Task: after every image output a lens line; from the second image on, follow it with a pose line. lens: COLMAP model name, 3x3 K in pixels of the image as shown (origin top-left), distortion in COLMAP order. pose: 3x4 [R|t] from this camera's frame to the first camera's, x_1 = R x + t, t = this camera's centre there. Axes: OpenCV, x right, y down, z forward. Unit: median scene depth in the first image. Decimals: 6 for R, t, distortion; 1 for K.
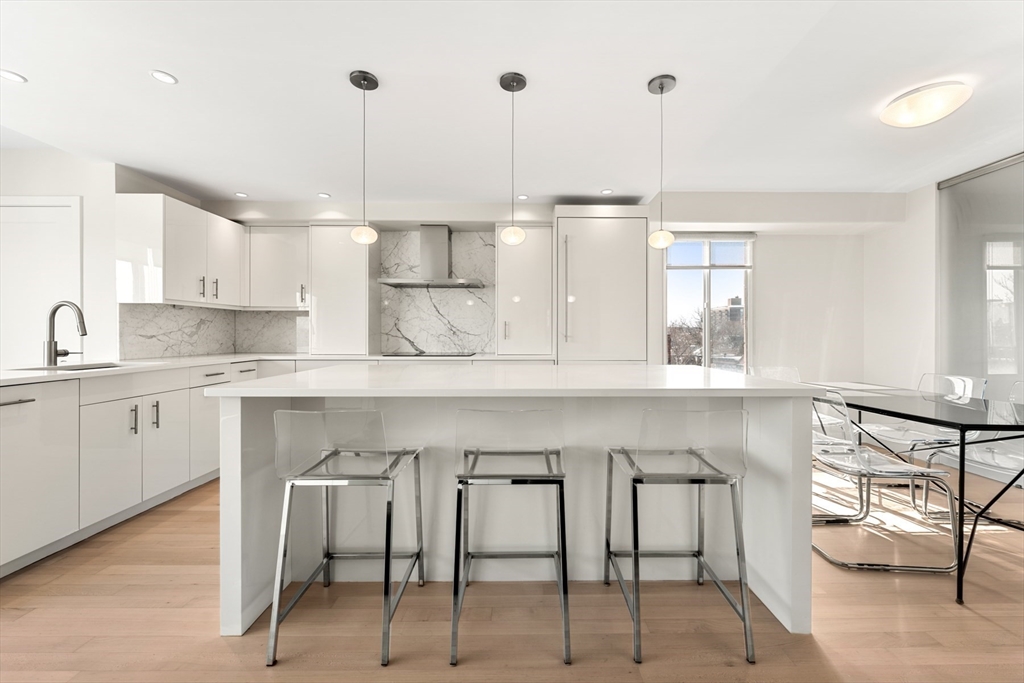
lens RADIAL K [[410.1, 0, 522.3], [0, 410.1, 334.6], [0, 0, 1]] dist [0.000364, -0.000220]
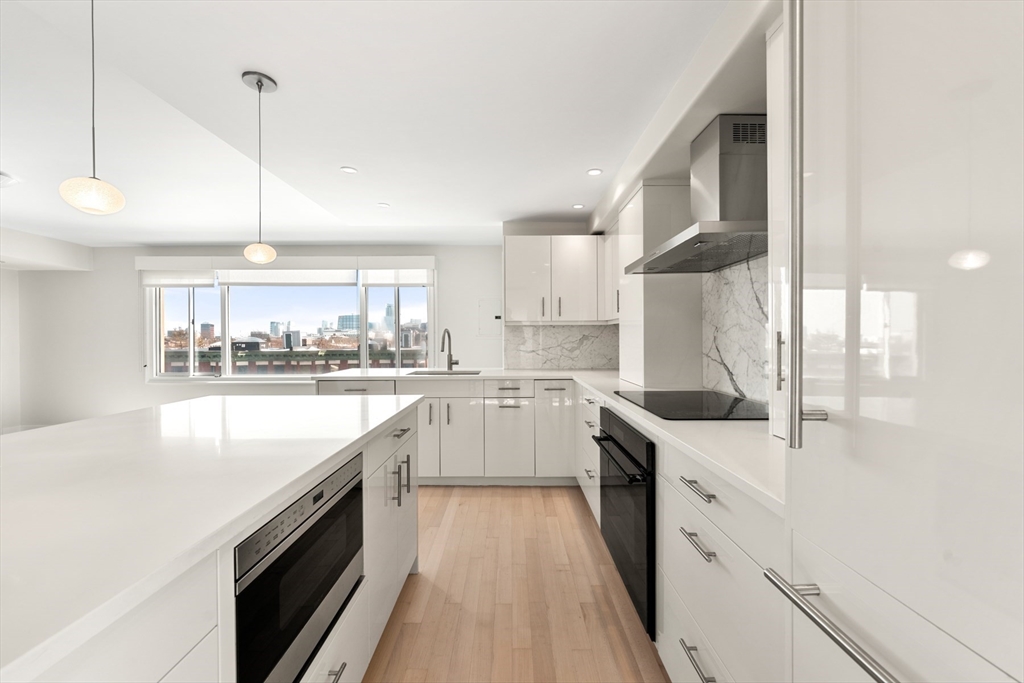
lens RADIAL K [[410.1, 0, 515.4], [0, 410.1, 341.6], [0, 0, 1]] dist [0.000364, -0.000220]
pose [[-0.001493, 0.007101, -0.999974, 0.267056], [0.002558, 0.999972, 0.007097, -0.028216], [0.999996, -0.002547, -0.001511, 0.809940]]
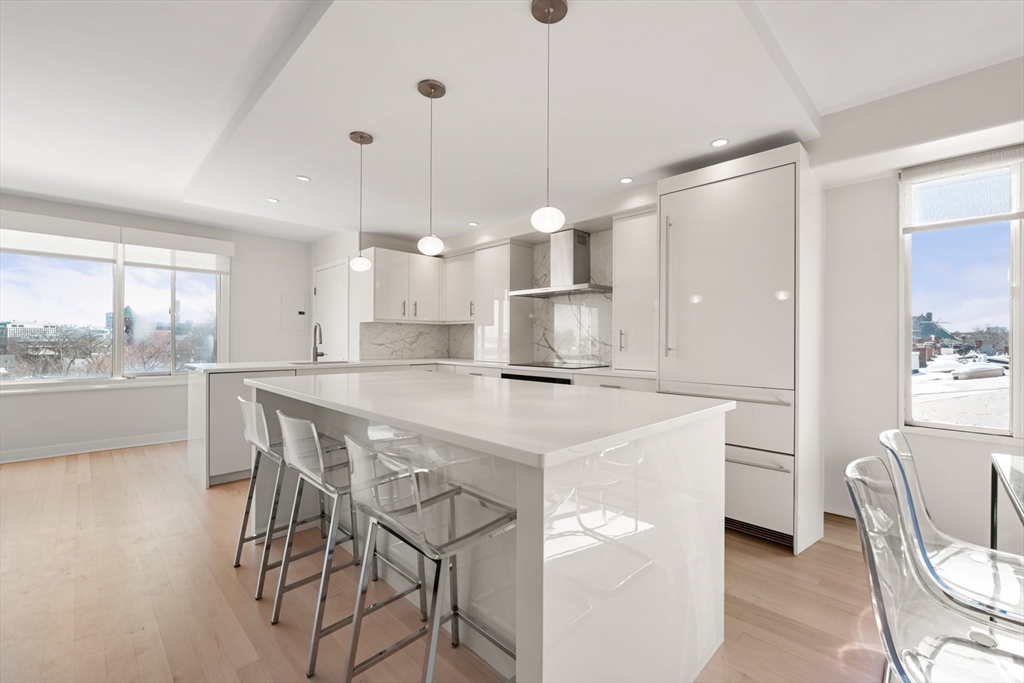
lens RADIAL K [[430.3, 0, 516.3], [0, 430.3, 337.7], [0, 0, 1]] dist [0.001047, -0.001538]
pose [[0.705637, -0.001024, -0.708573, 0.438876], [-0.006448, 0.999948, -0.007867, -0.008431], [0.708545, 0.010120, 0.705593, 0.220763]]
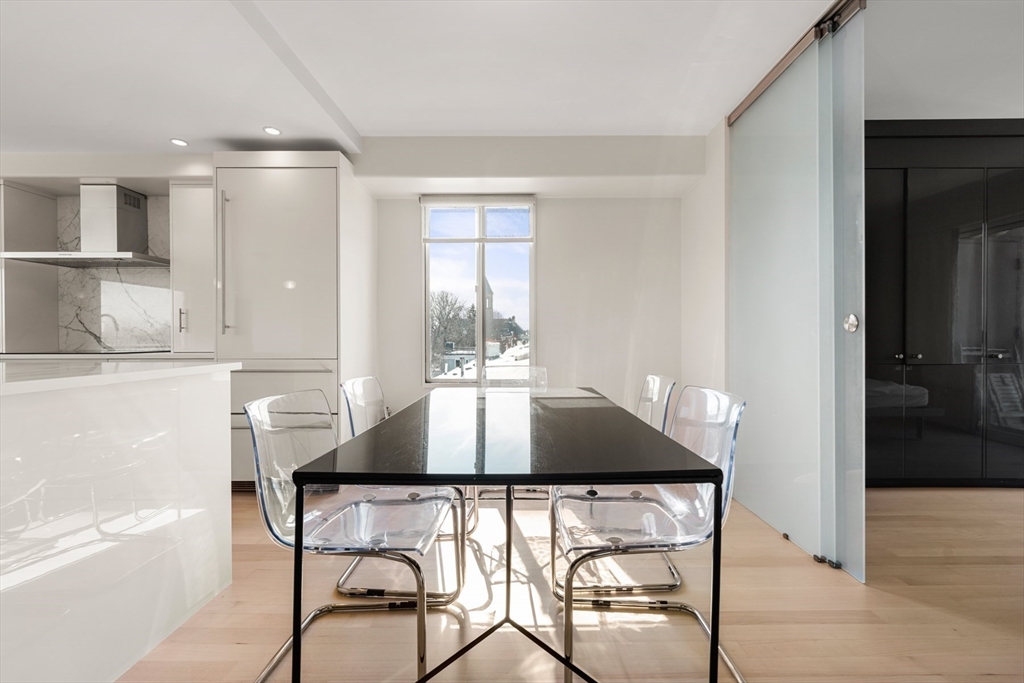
lens RADIAL K [[430.3, 0, 517.5], [0, 430.3, 338.0], [0, 0, 1]] dist [0.001047, -0.001538]
pose [[0.999896, -0.002749, -0.014175, 0.602089], [0.002745, 0.999996, -0.000323, 0.024267], [0.014176, 0.000284, 0.999899, 0.208931]]
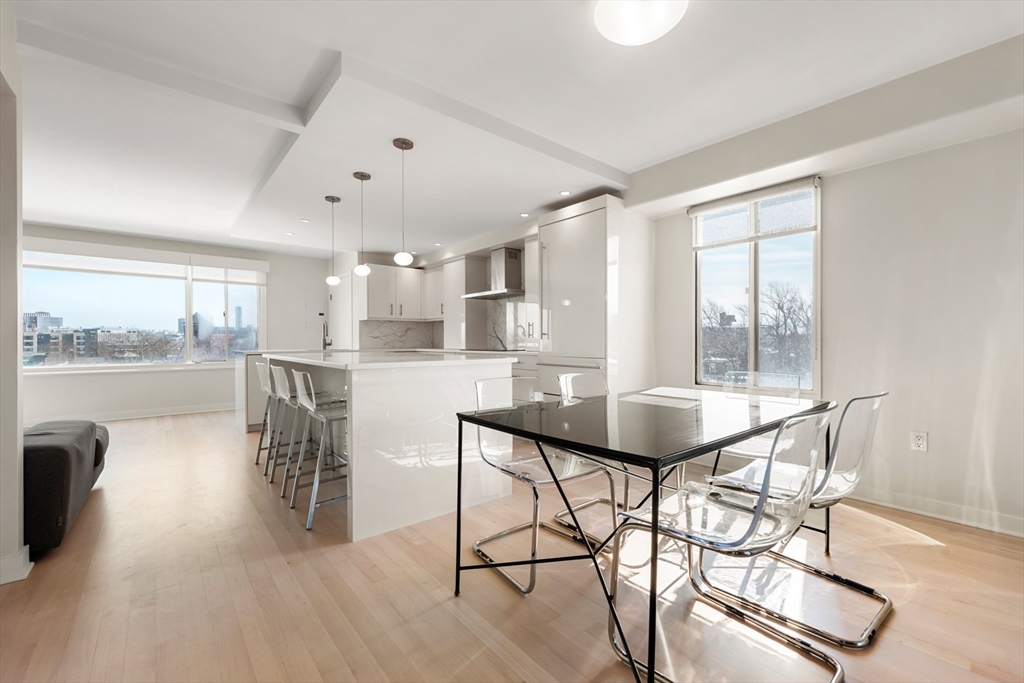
lens RADIAL K [[430.3, 0, 515.7], [0, 430.3, 341.2], [0, 0, 1]] dist [0.001047, -0.001538]
pose [[0.633881, -0.002294, -0.773427, 0.880578], [0.002566, 0.999996, -0.000863, 0.021535], [0.773426, -0.001438, 0.633885, 0.202635]]
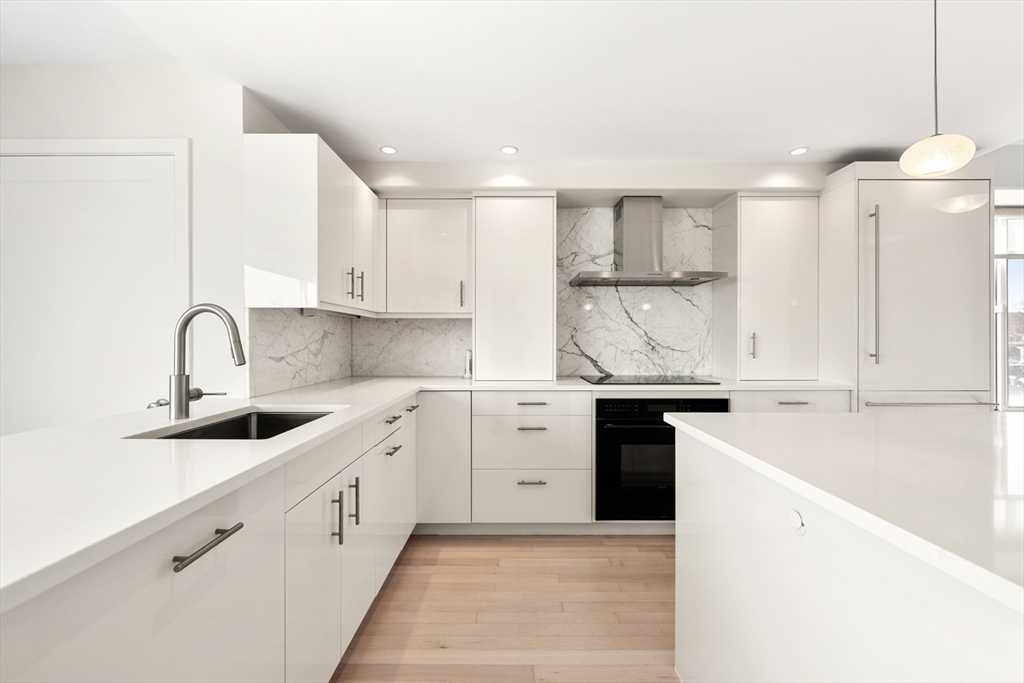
lens RADIAL K [[430.3, 0, 518.6], [0, 430.3, 341.4], [0, 0, 1]] dist [0.001047, -0.001538]
pose [[0.999962, -0.002267, -0.008396, -0.438725], [0.002263, 0.999997, -0.000435, -0.018381], [0.008397, 0.000416, 0.999965, 0.266124]]
